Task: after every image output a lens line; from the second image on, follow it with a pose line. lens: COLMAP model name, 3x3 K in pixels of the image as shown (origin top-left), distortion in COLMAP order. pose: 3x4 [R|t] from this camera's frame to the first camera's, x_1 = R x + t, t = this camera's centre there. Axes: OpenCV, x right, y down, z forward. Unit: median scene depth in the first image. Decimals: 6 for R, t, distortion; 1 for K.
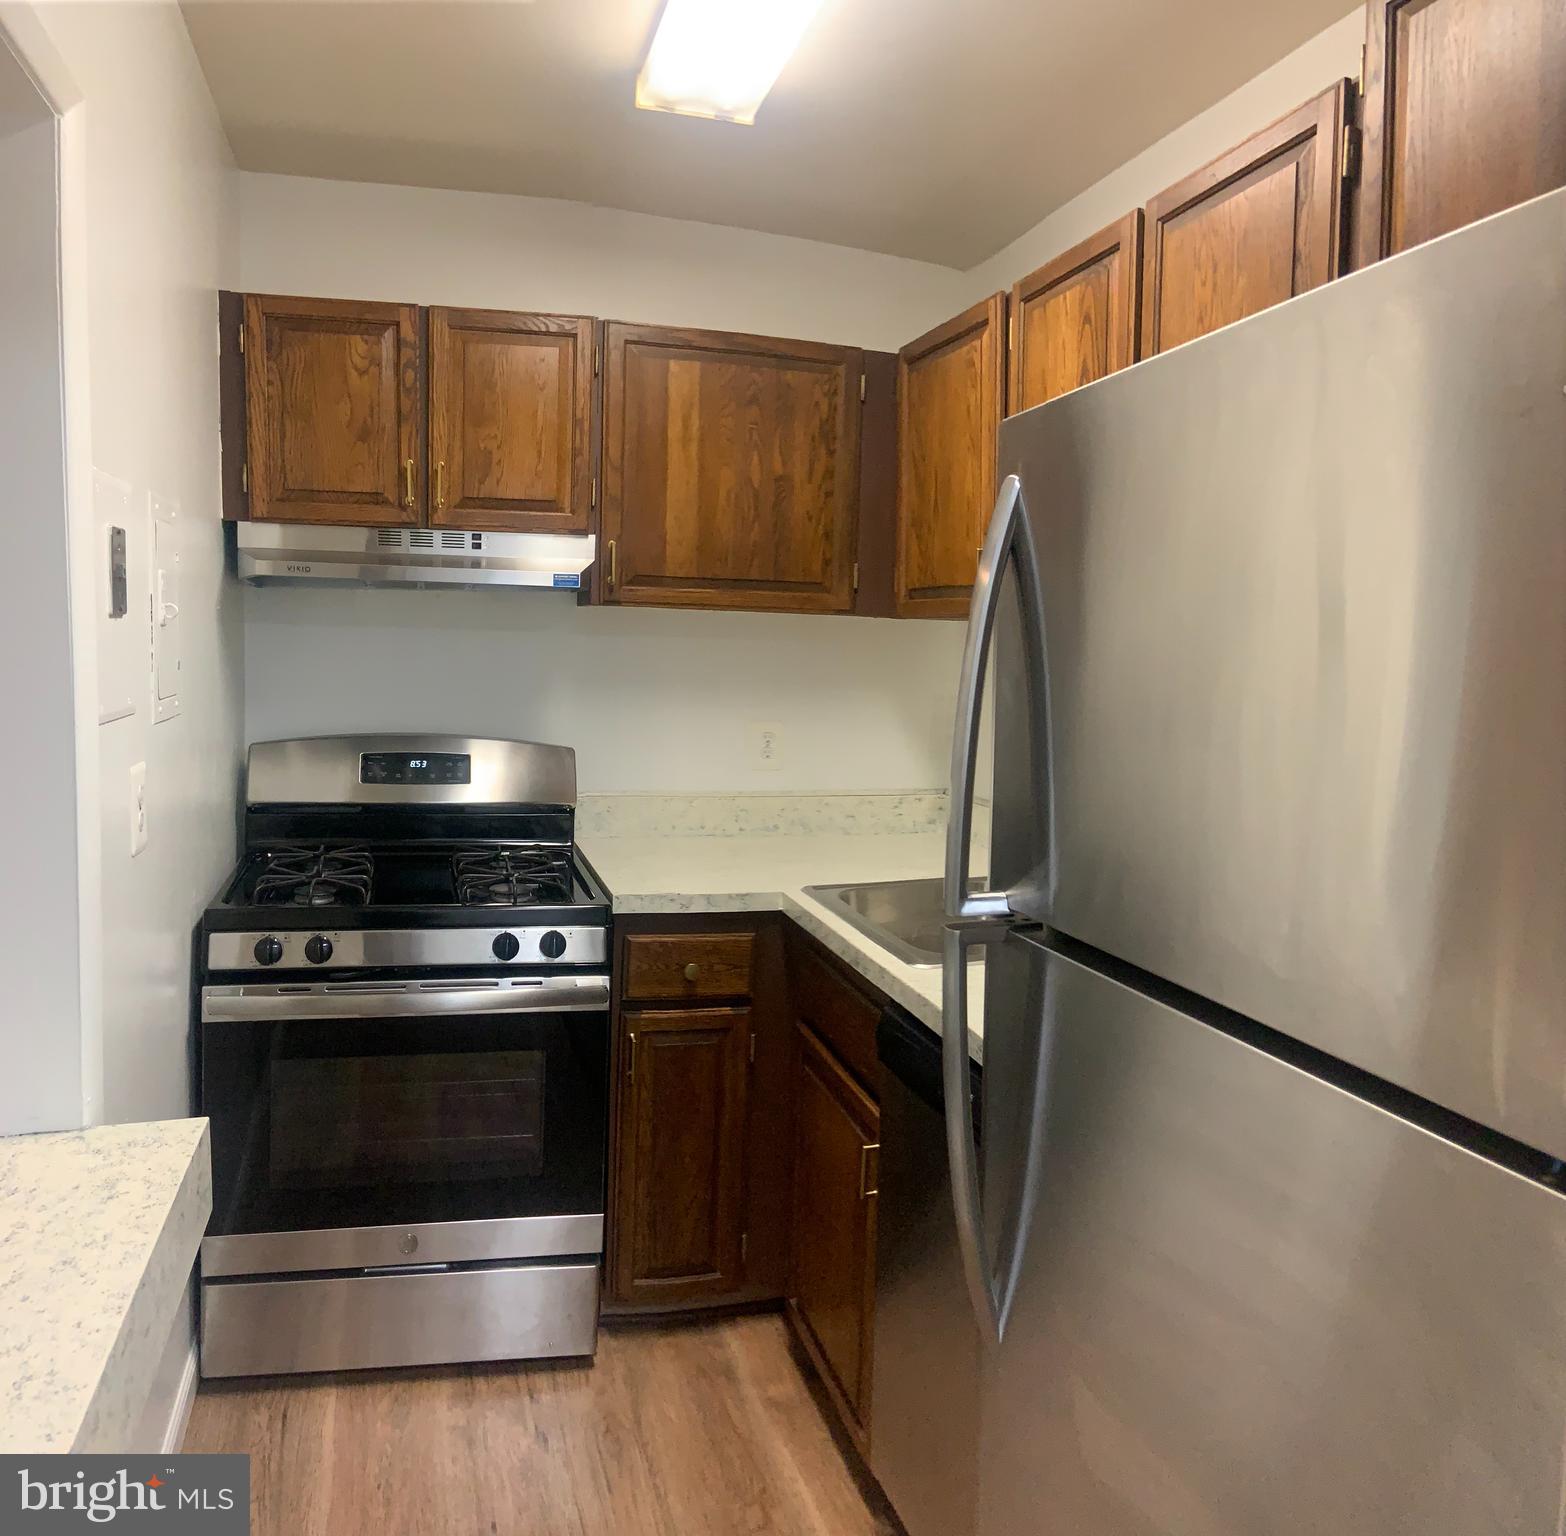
lens RADIAL K [[1205.3, 0, 734.7], [0, 1205.3, 688.6], [0, 0, 1]] dist [-0.026186, -0.009166]
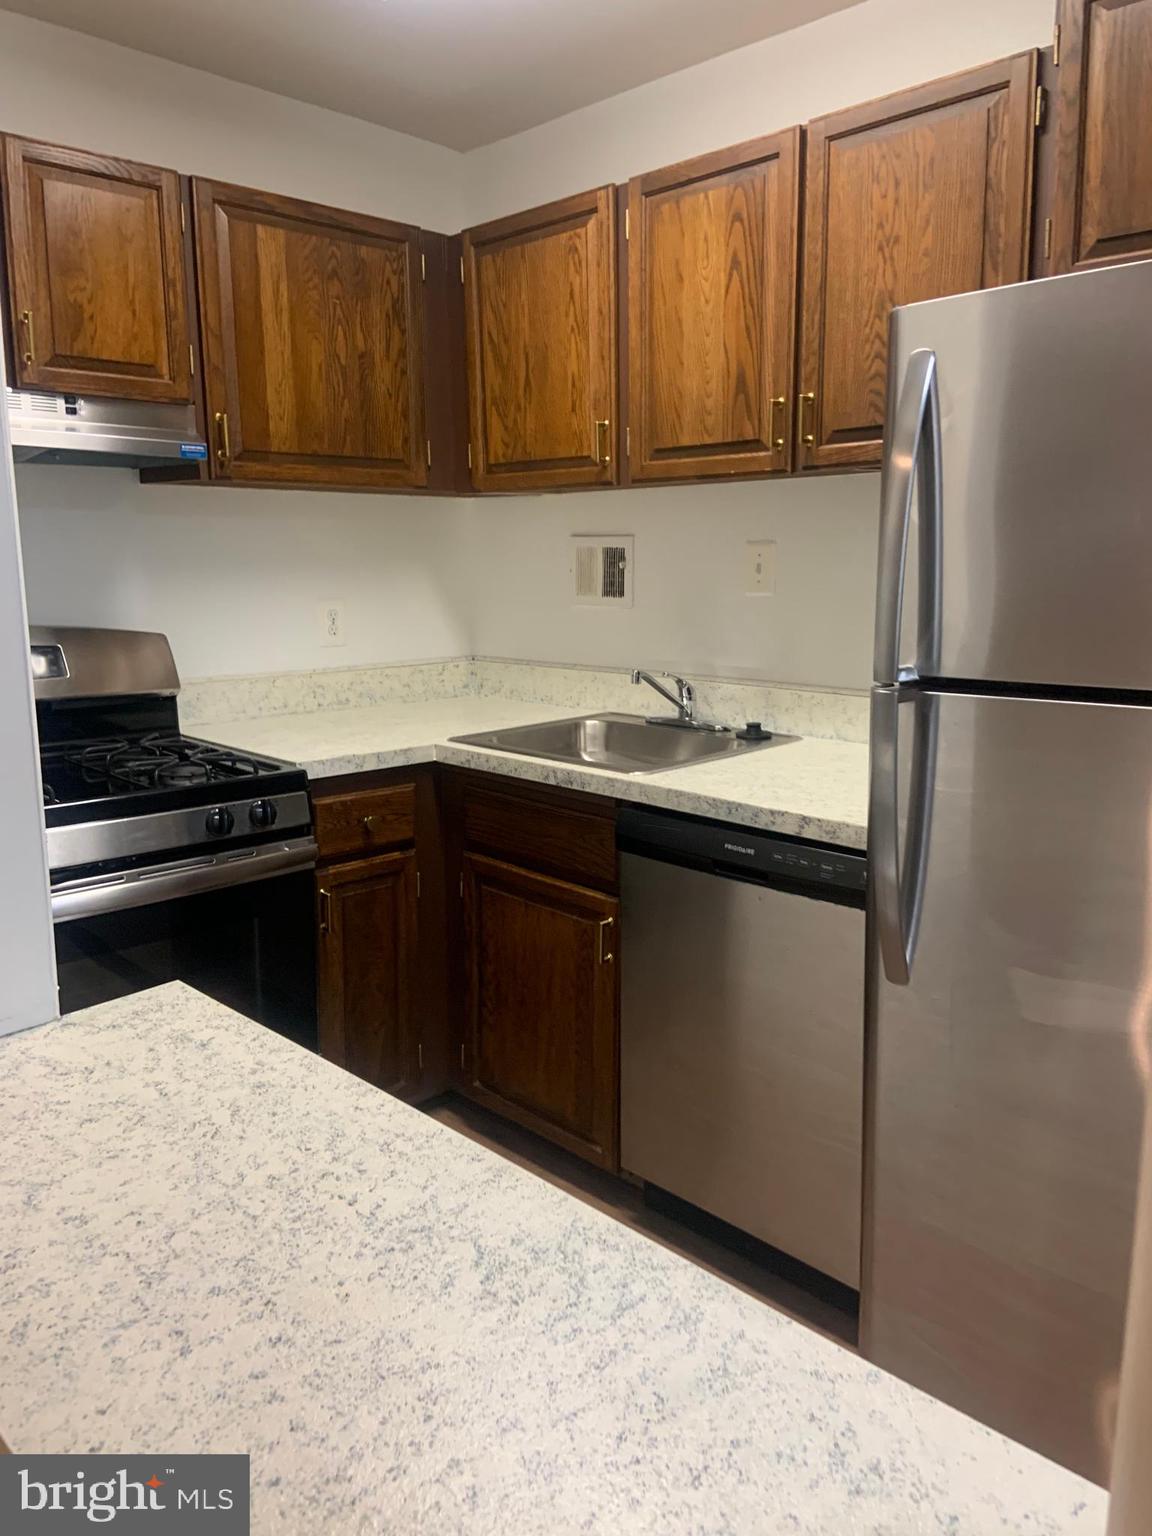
lens RADIAL K [[1174.1, 0, 570.2], [0, 1174.1, 774.8], [0, 0, 1]] dist [0.102158, -0.118930]
pose [[0.859543, -0.132830, 0.493499, -0.379847], [0.061284, 0.985454, 0.158506, 0.031296], [-0.507375, -0.105999, 0.855181, -0.000209]]
